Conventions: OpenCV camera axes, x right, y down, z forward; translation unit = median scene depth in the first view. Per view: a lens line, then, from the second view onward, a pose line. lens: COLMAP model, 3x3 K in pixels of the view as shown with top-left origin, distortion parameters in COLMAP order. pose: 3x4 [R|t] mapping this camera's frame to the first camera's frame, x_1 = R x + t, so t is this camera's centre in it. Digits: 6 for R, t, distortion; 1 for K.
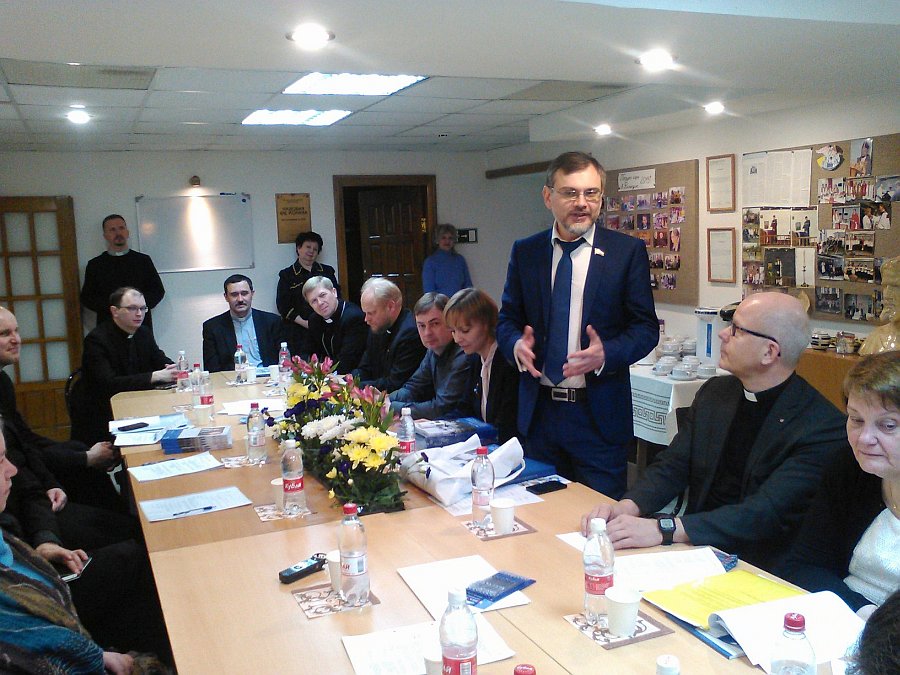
lens RADIAL K [[927.9, 0, 450.0], [0, 927.9, 337.5], [0, 0, 1]] dist [-0.058026, -0.004225]
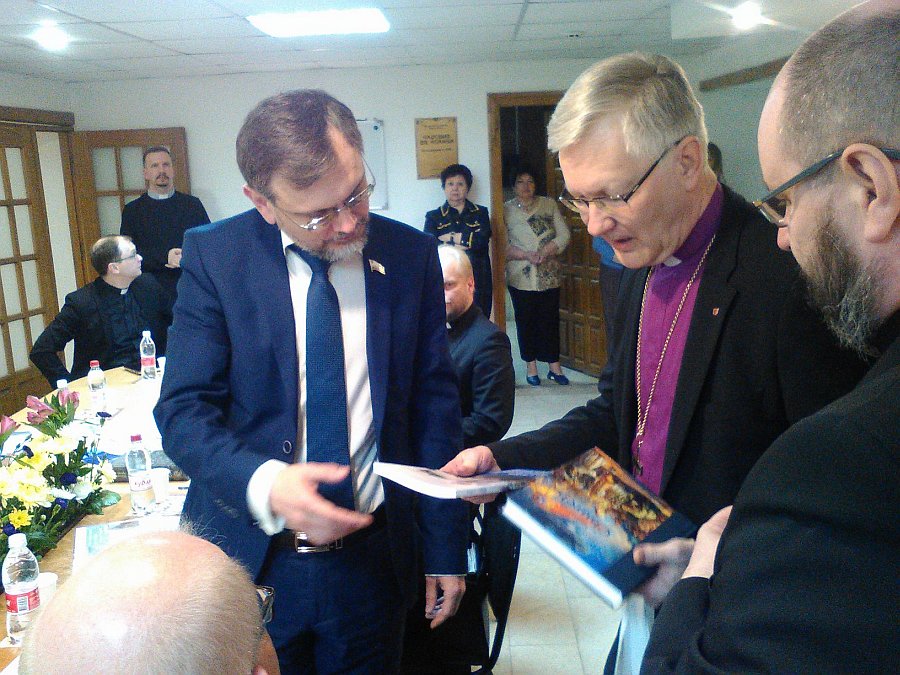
lens RADIAL K [[927.9, 0, 450.0], [0, 927.9, 337.5], [0, 0, 1]] dist [-0.058026, -0.004225]
pose [[0.931662, 0.063217, -0.357785, 0.148011], [-0.029594, 0.994678, 0.098688, -0.042998], [0.362119, -0.081355, 0.928575, 0.226193]]
